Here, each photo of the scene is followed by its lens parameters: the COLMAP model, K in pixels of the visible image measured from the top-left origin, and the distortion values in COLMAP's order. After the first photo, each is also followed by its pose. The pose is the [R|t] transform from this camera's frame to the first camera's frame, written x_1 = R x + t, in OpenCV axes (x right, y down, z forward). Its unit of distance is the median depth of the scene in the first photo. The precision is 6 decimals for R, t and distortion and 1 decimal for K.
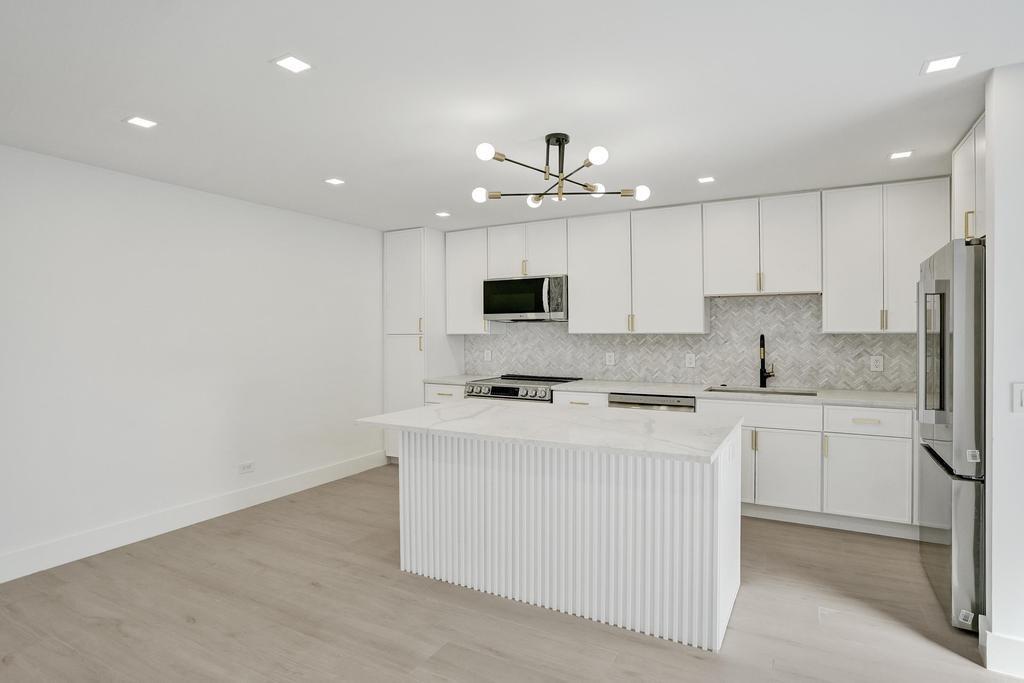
lens RADIAL K [[550.5, 0, 517.0], [0, 550.5, 333.2], [0, 0, 1]] dist [-0.033993, 0.001635]
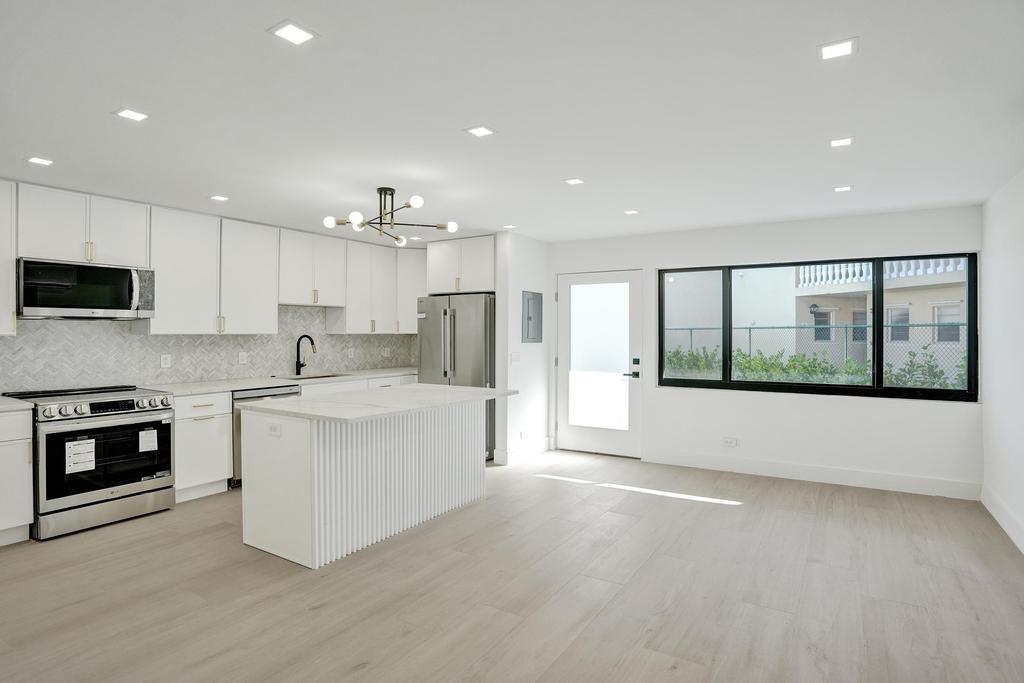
lens RADIAL K [[550.5, 0, 517.0], [0, 550.5, 333.2], [0, 0, 1]] dist [-0.033993, 0.001635]
pose [[0.045630, 0.000546, 0.998958, -0.798711], [-0.001938, 0.999998, -0.000458, -0.002388], [-0.998957, -0.001915, 0.045631, 0.387266]]
